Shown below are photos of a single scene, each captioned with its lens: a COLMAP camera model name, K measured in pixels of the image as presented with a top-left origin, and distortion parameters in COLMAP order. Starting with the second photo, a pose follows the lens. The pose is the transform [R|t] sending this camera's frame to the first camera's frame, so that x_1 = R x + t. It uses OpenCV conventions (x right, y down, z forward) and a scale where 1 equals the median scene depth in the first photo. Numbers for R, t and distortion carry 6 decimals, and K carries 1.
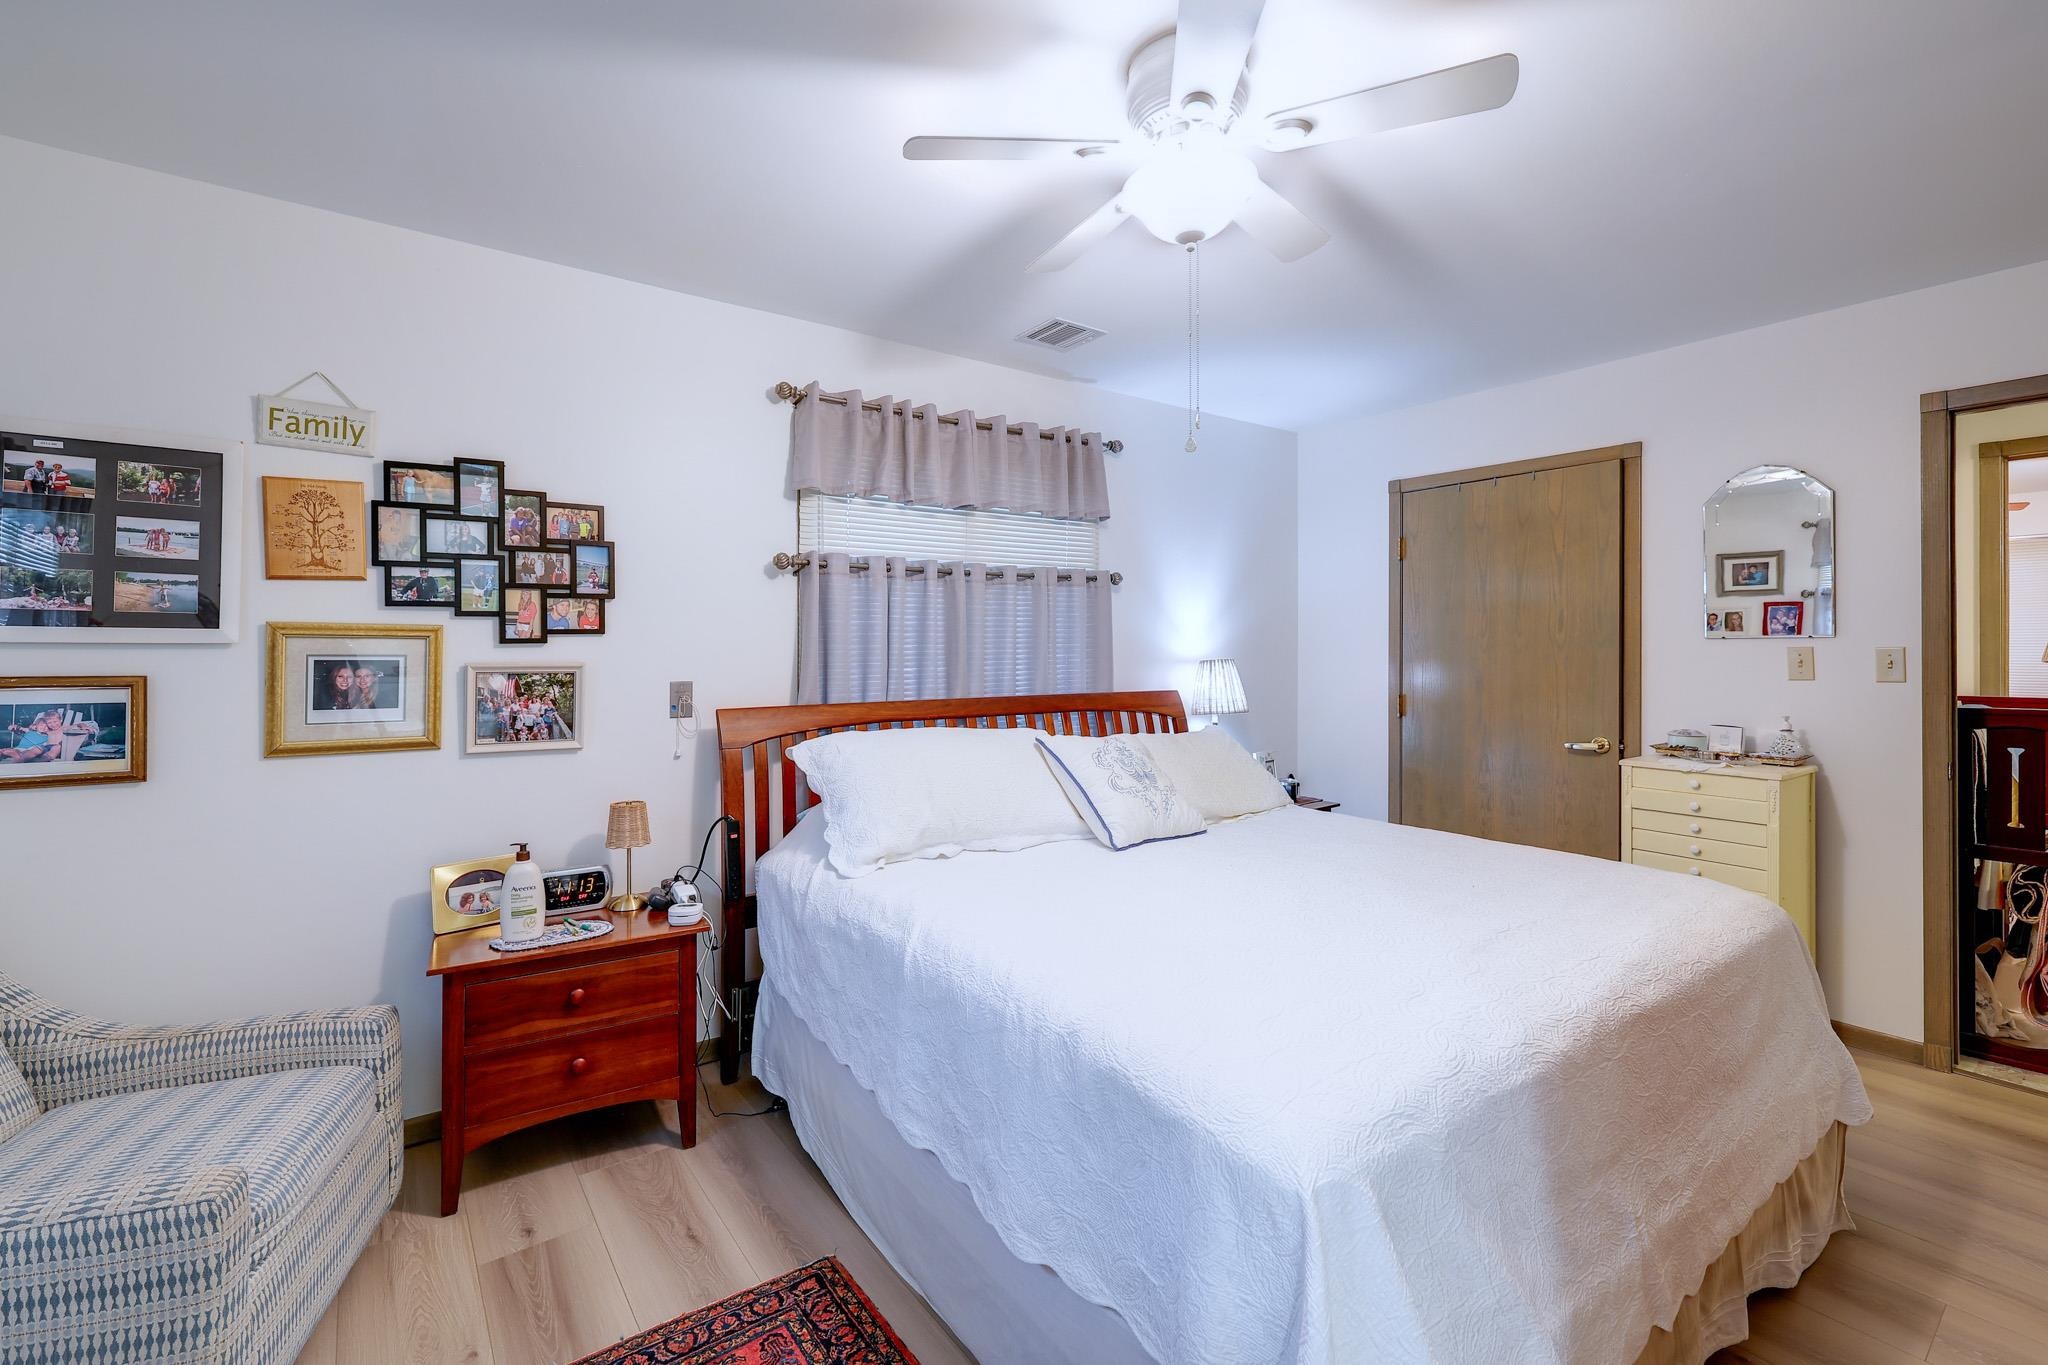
lens RADIAL K [[860.1, 0, 1001.0], [0, 860.1, 636.1], [0, 0, 1]] dist [-0.000088, 0.000349]
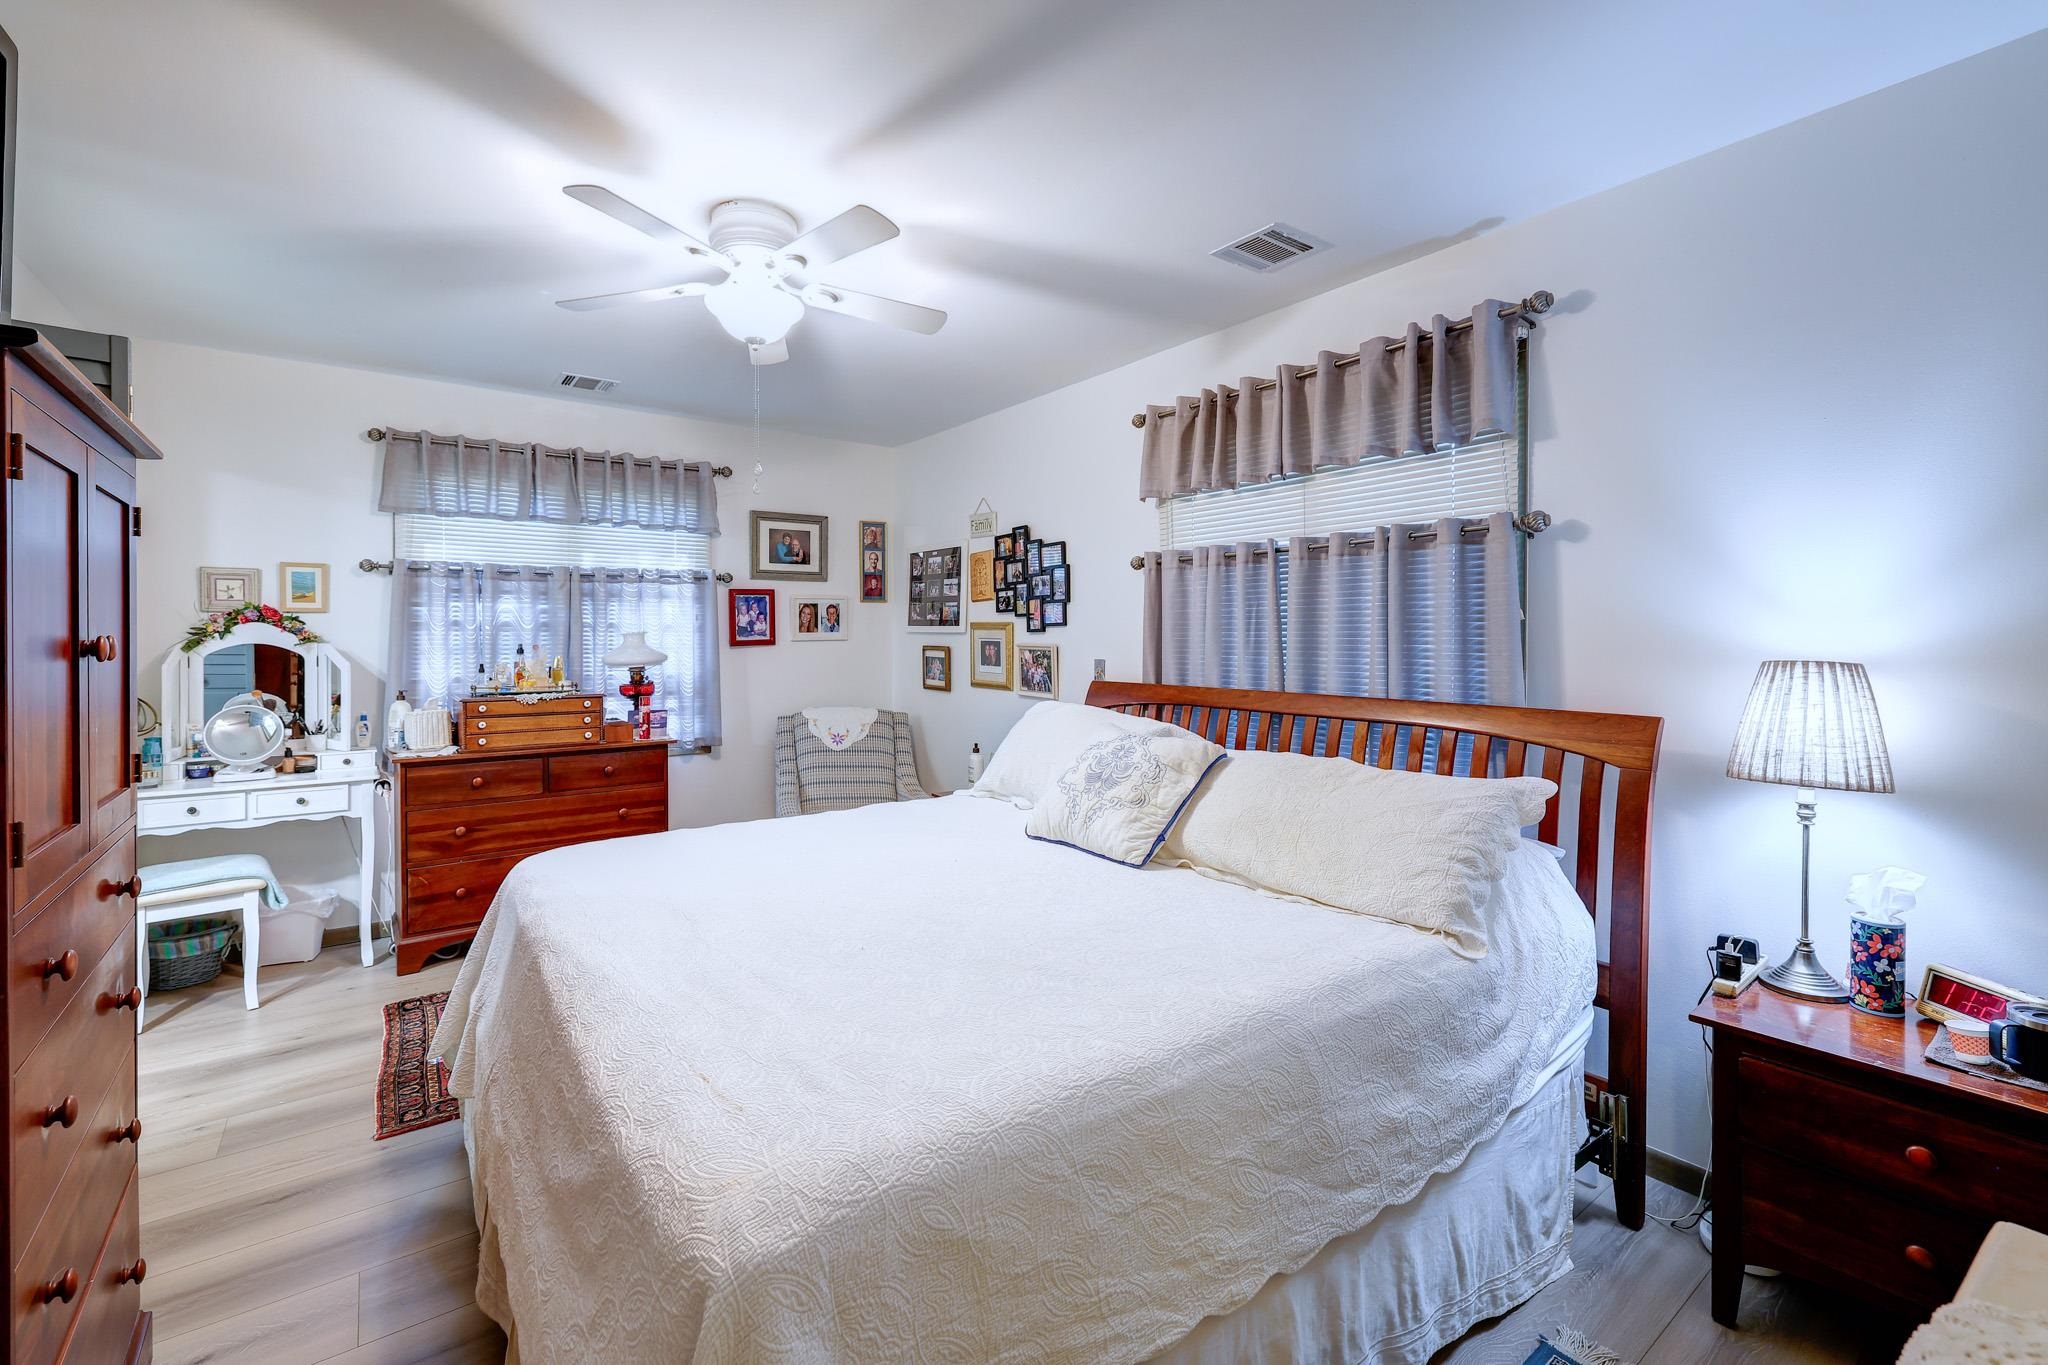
lens RADIAL K [[860.1, 0, 1008.3], [0, 860.1, 641.4], [0, 0, 1]] dist [-0.000088, 0.000349]
pose [[0.001411, 0.001957, -0.999997, 1.128960], [-0.003045, 0.999993, 0.001953, 0.023990], [0.999994, 0.003042, 0.001417, 0.969581]]
